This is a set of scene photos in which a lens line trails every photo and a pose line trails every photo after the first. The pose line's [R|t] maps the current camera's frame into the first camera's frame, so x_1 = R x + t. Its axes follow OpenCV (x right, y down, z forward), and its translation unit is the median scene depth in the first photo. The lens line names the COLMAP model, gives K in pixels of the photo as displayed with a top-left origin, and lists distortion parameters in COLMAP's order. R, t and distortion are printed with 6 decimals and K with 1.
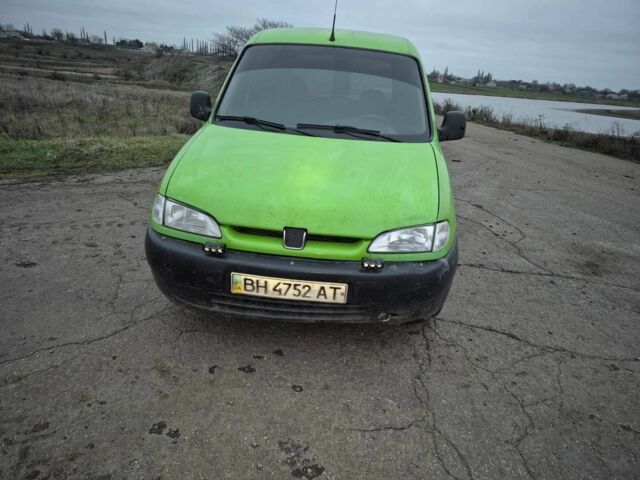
lens RADIAL K [[441.9, 0, 320.0], [0, 441.9, 240.0], [0, 0, 1]] dist [0.071863, -0.075708]
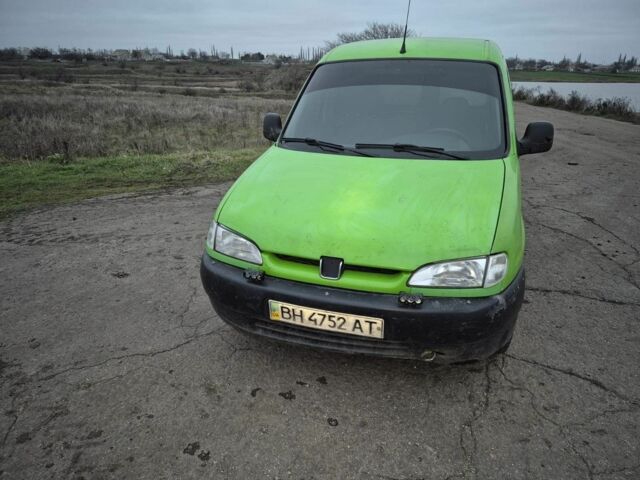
lens RADIAL K [[441.9, 0, 320.0], [0, 441.9, 240.0], [0, 0, 1]] dist [0.071863, -0.075708]
pose [[0.970901, 0.019205, -0.238711, 0.136334], [-0.020288, 0.999792, -0.002079, -0.057325], [0.238622, 0.006861, 0.971088, 0.039817]]
